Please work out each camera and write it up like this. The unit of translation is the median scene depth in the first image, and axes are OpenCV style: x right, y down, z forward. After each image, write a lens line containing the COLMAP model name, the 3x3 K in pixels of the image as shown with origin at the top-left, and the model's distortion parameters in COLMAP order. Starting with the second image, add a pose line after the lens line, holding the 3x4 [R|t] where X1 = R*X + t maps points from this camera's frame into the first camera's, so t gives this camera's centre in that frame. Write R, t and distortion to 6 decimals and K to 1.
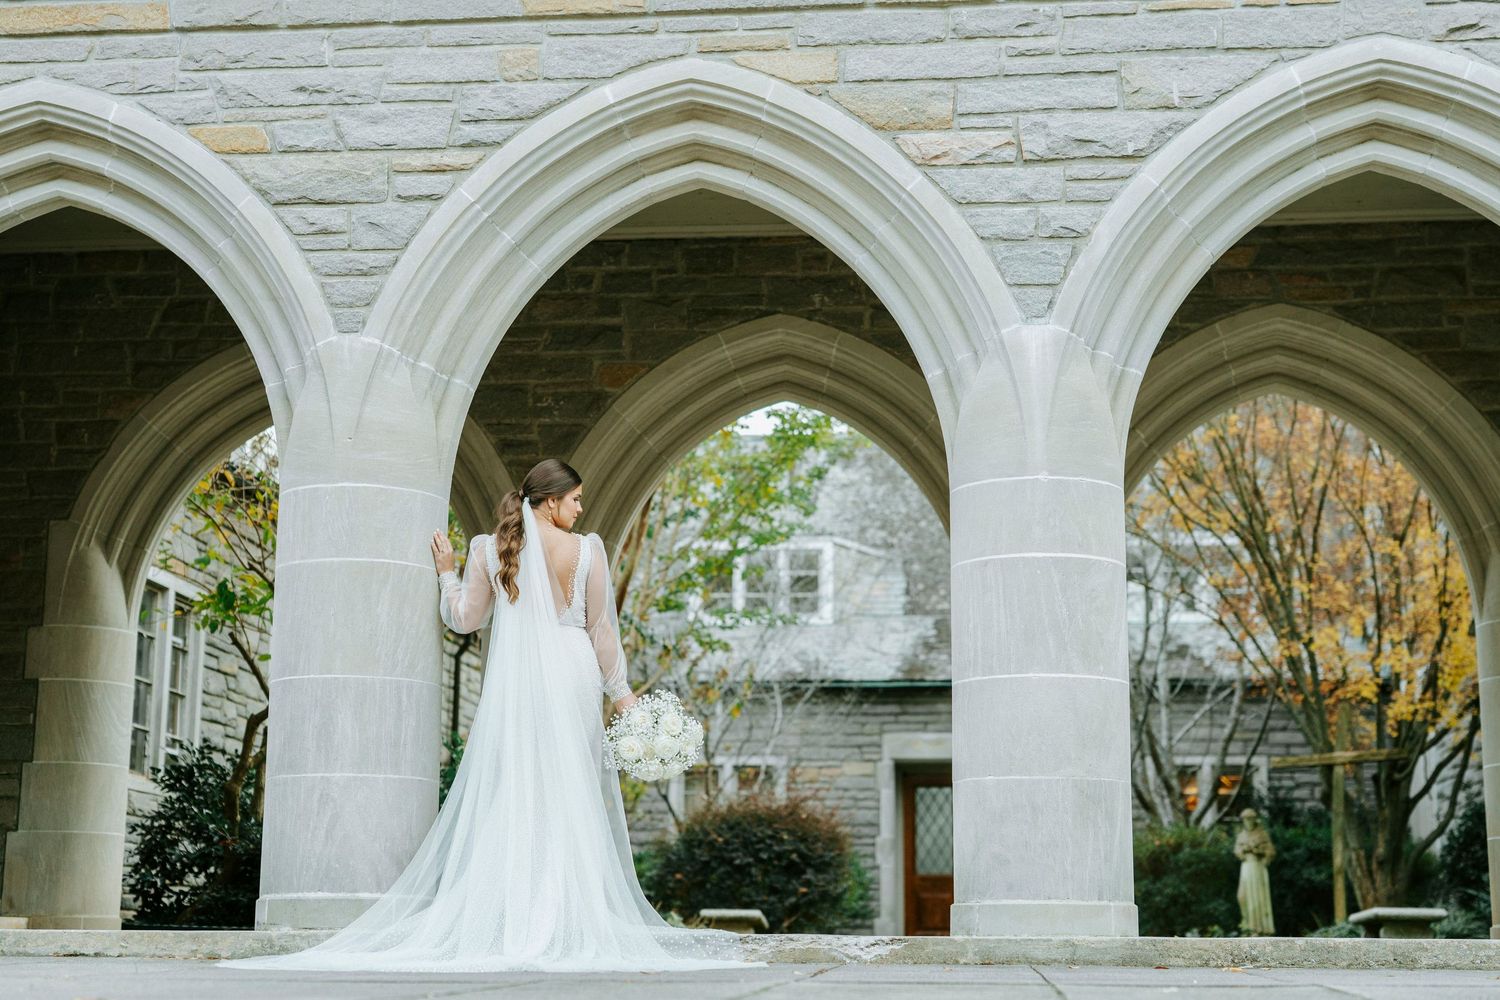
lens RADIAL K [[2341.4, 0, 770.8], [0, 2341.4, 462.1], [0, 0, 1]] dist [-0.019052, 0.191091]
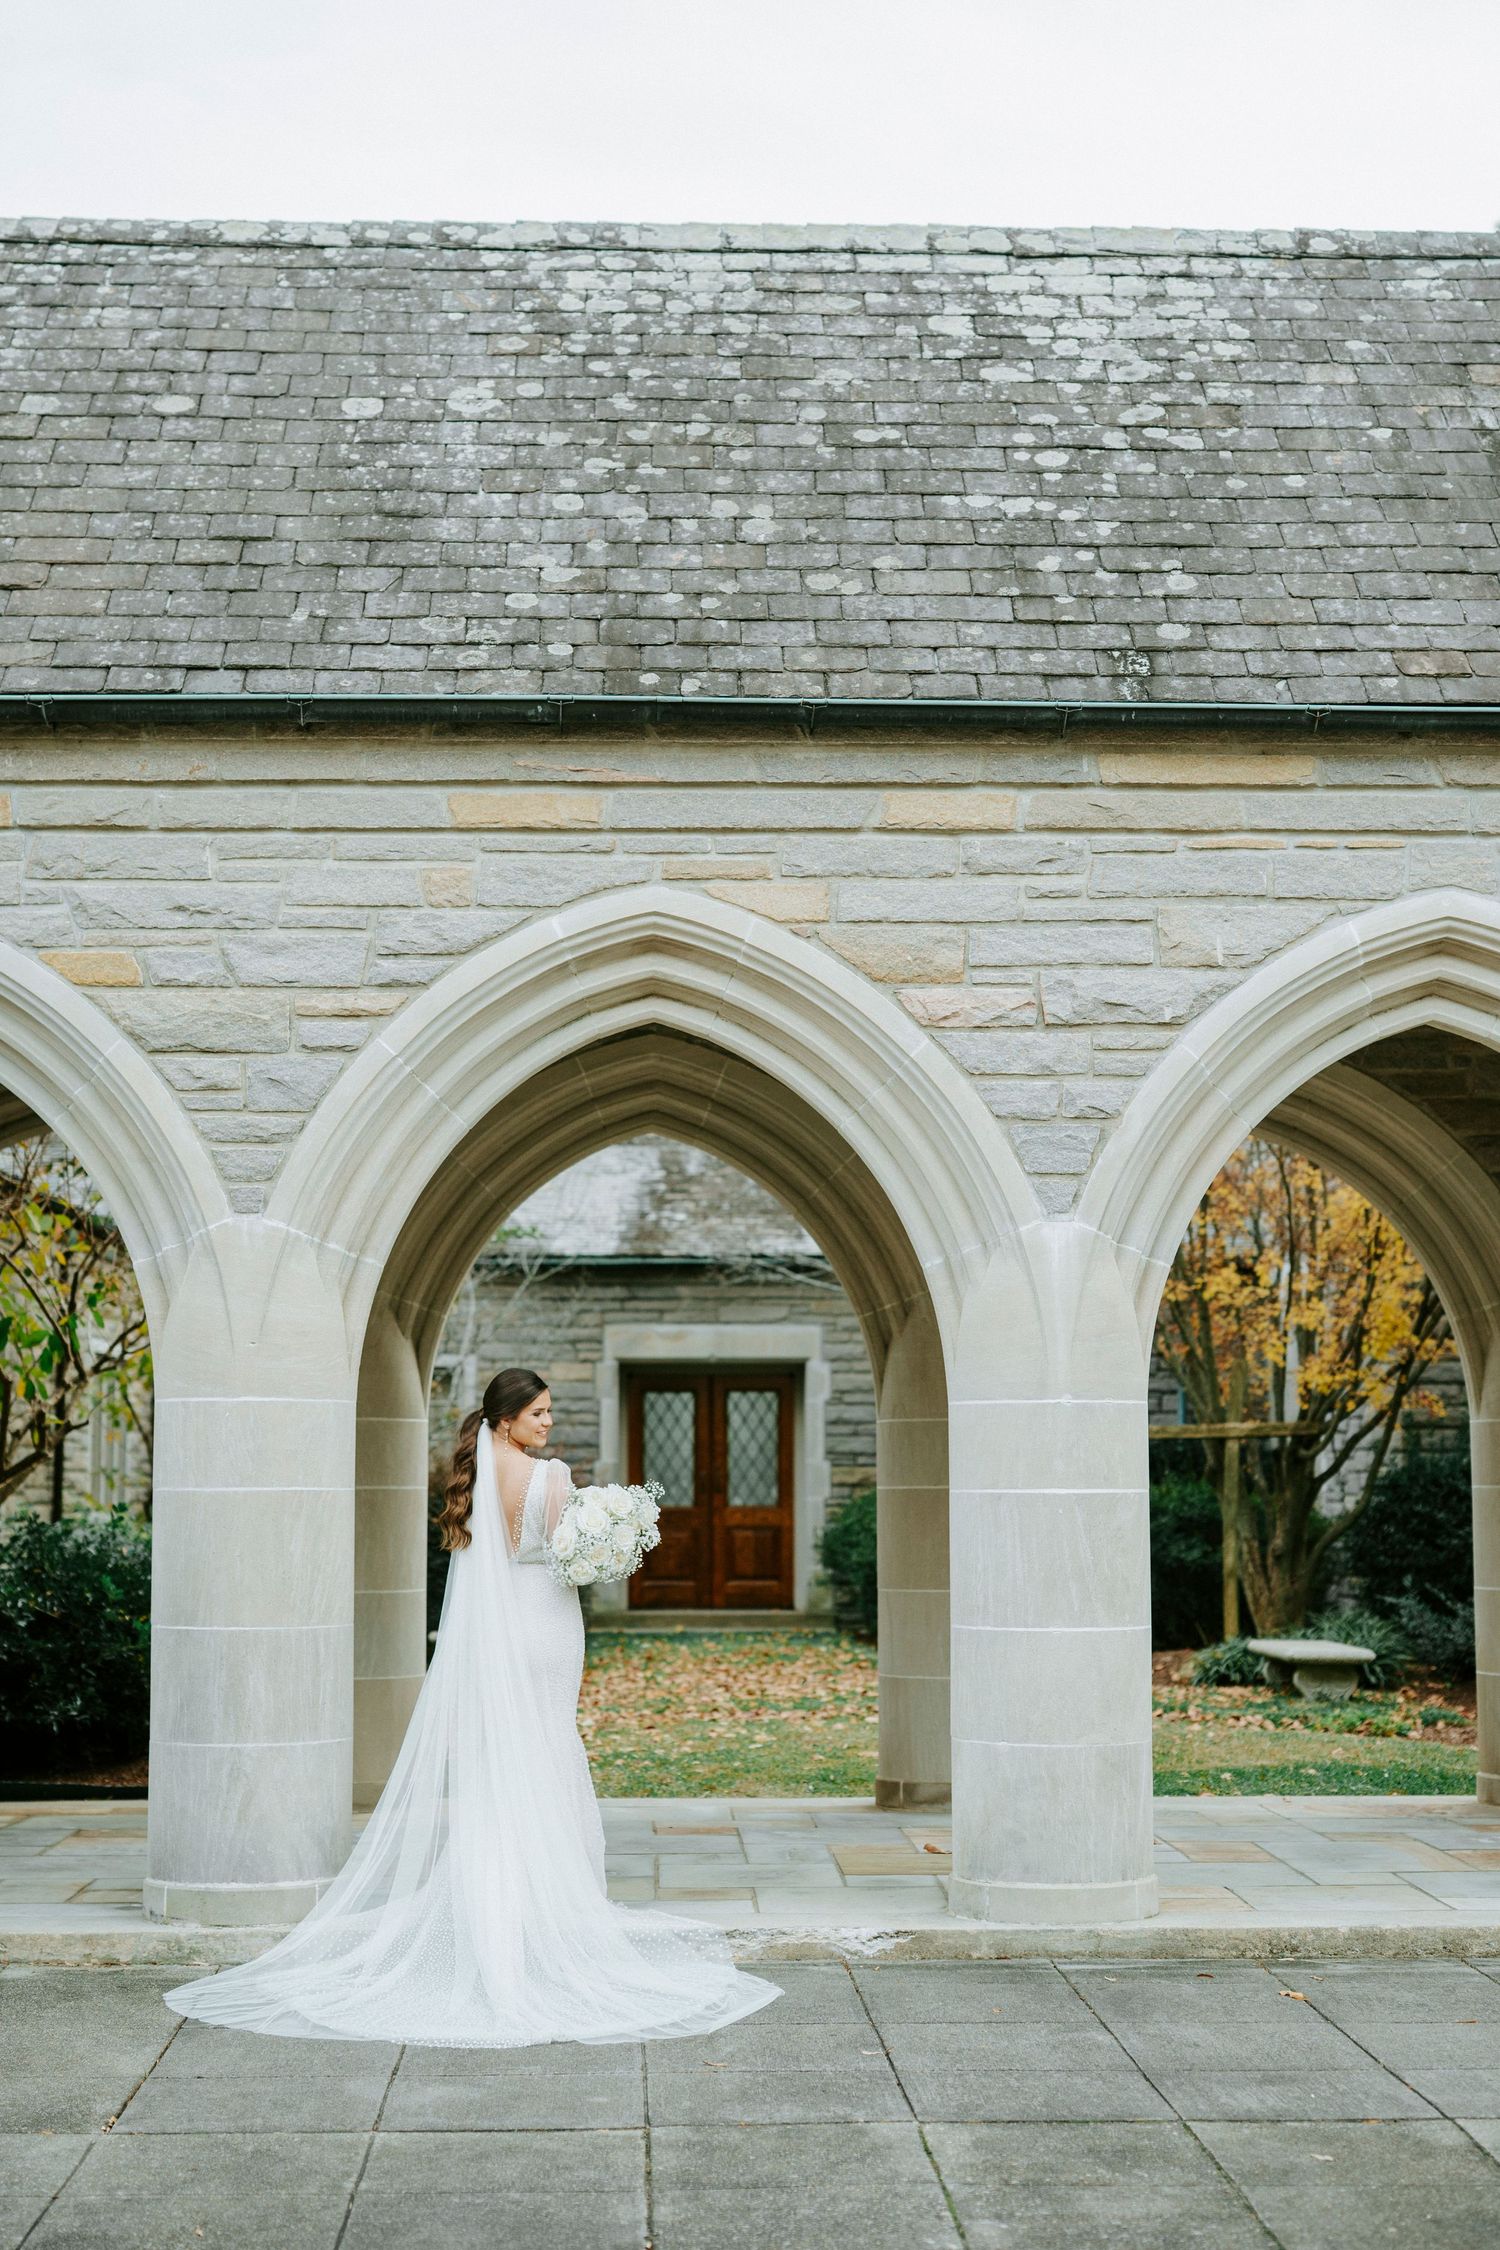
lens RADIAL K [[3323.0, 0, 760.9], [0, 3323.0, 1088.9], [0, 0, 1]] dist [-0.018121, 0.089349]
pose [[0.991238, 0.006696, 0.131914, -0.154825], [-0.019144, 0.995451, 0.093327, -0.213854], [-0.130690, -0.095035, 0.986858, -0.194672]]
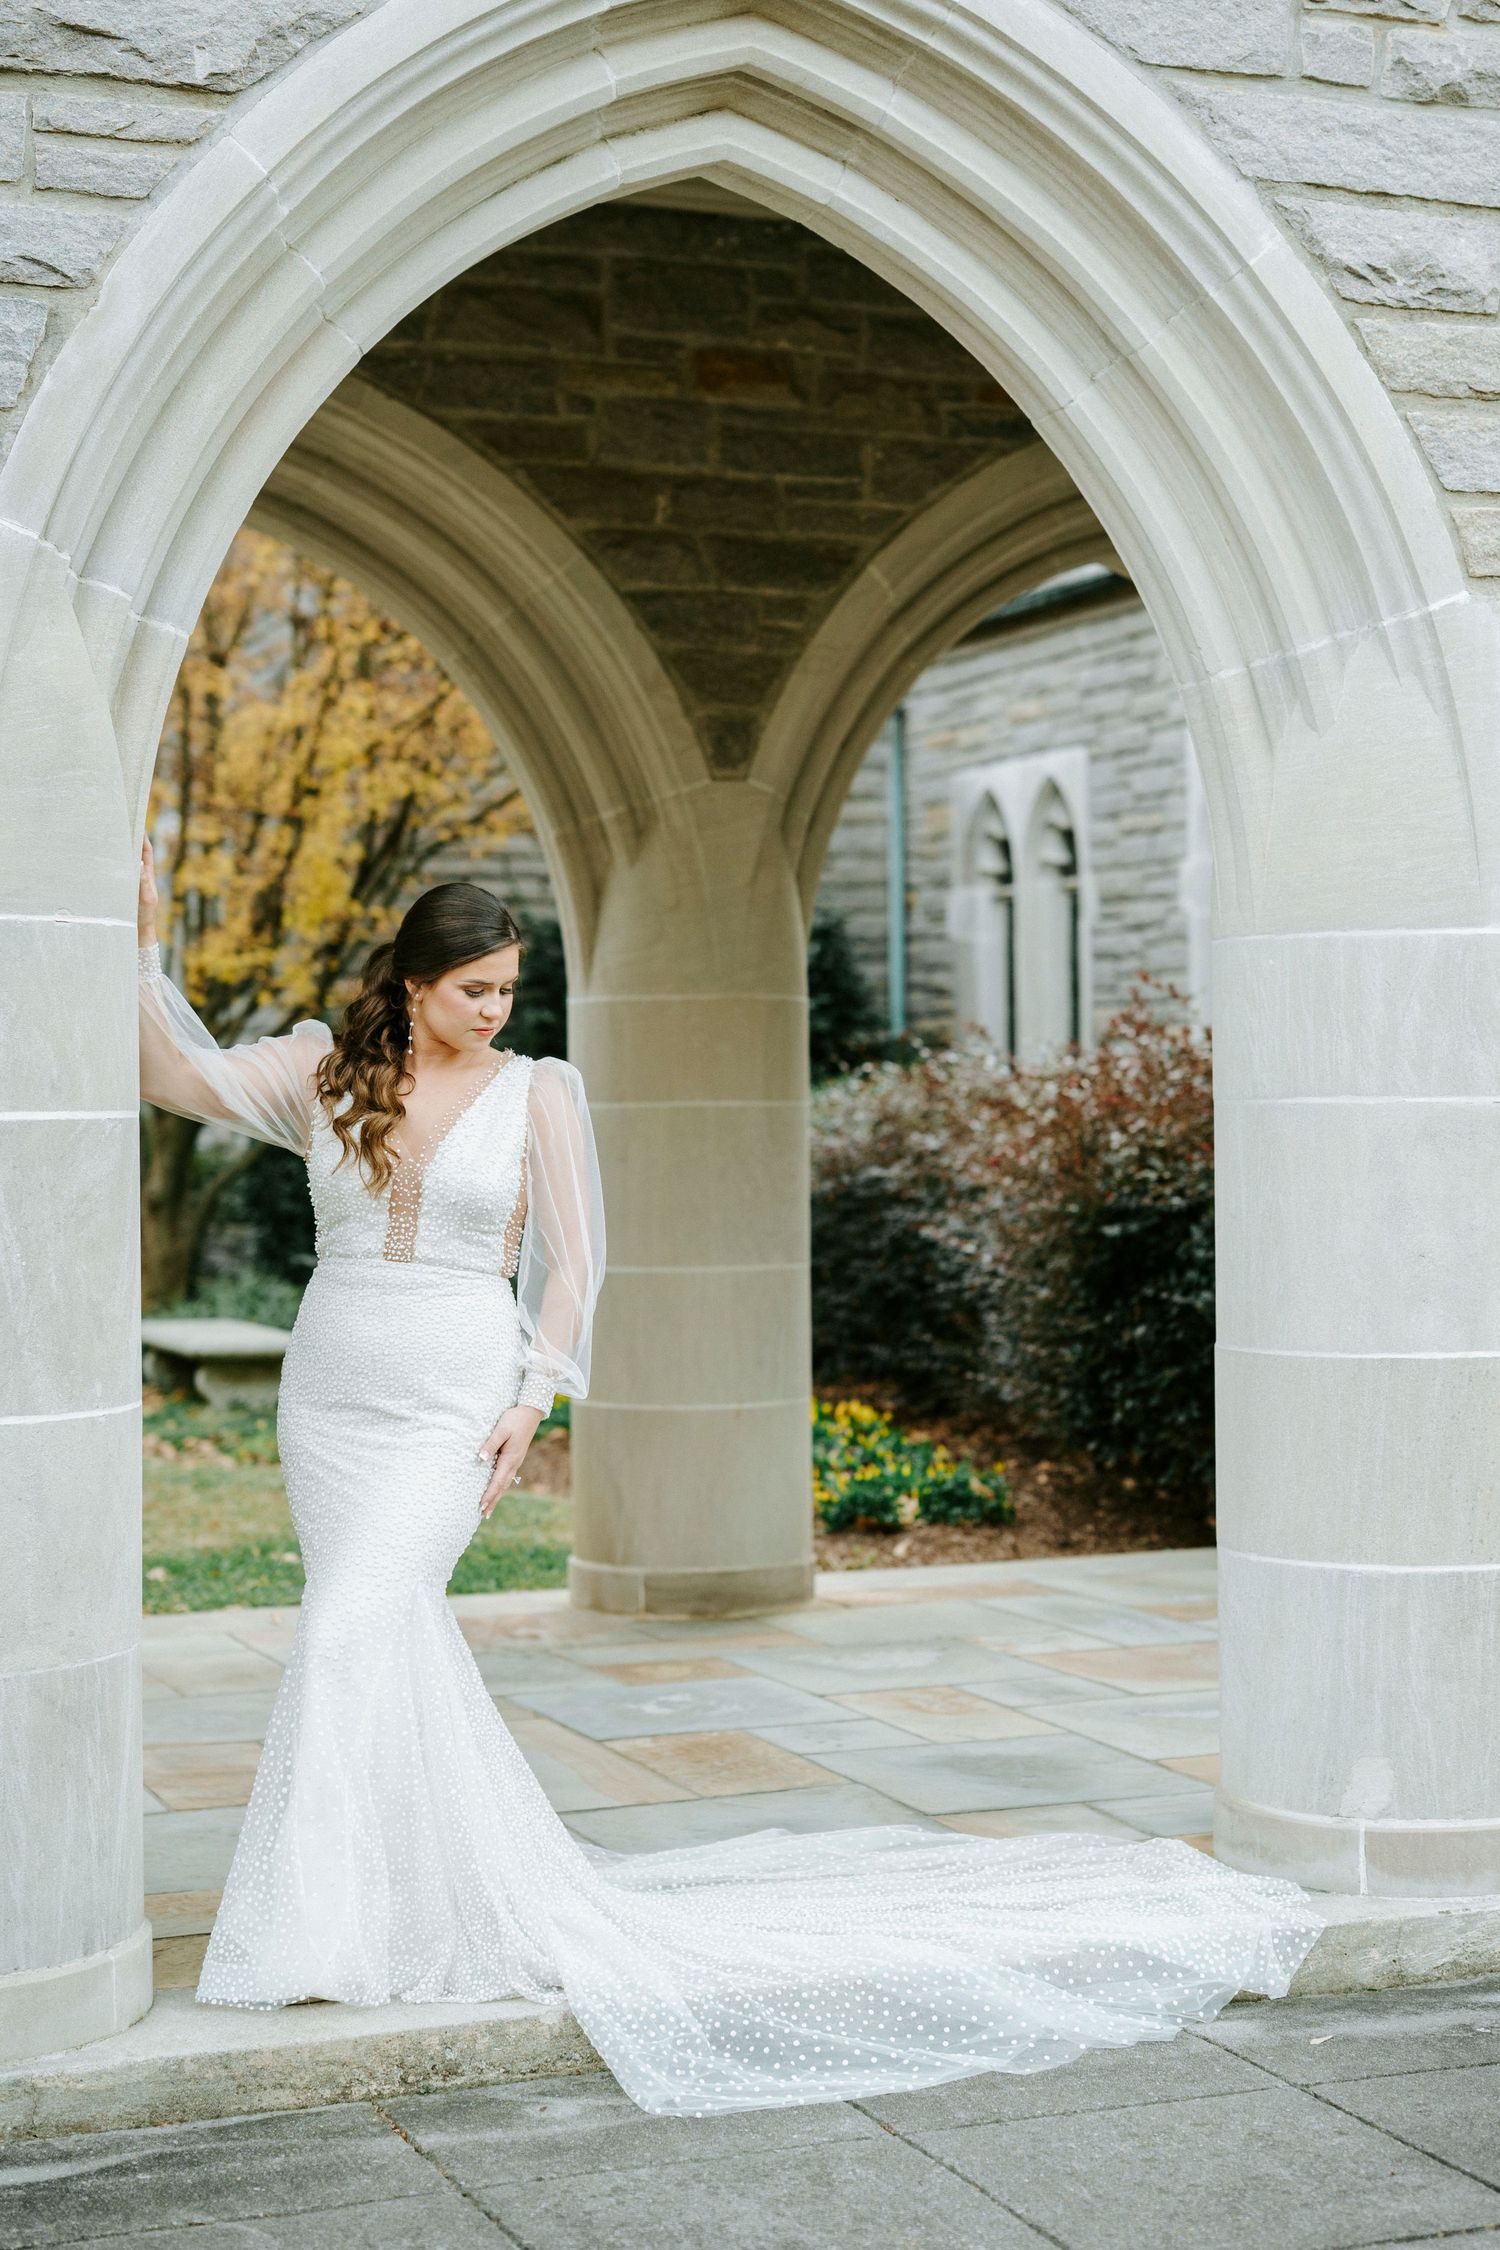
lens RADIAL K [[3512.1, 0, 802.1], [0, 3512.1, 1065.9], [0, 0, 1]] dist [-0.019052, 0.191091]
pose [[0.878666, -0.010643, 0.477319, -0.039751], [-0.085293, 0.980169, 0.178866, -0.082022], [-0.469757, -0.197876, 0.860333, 0.403826]]
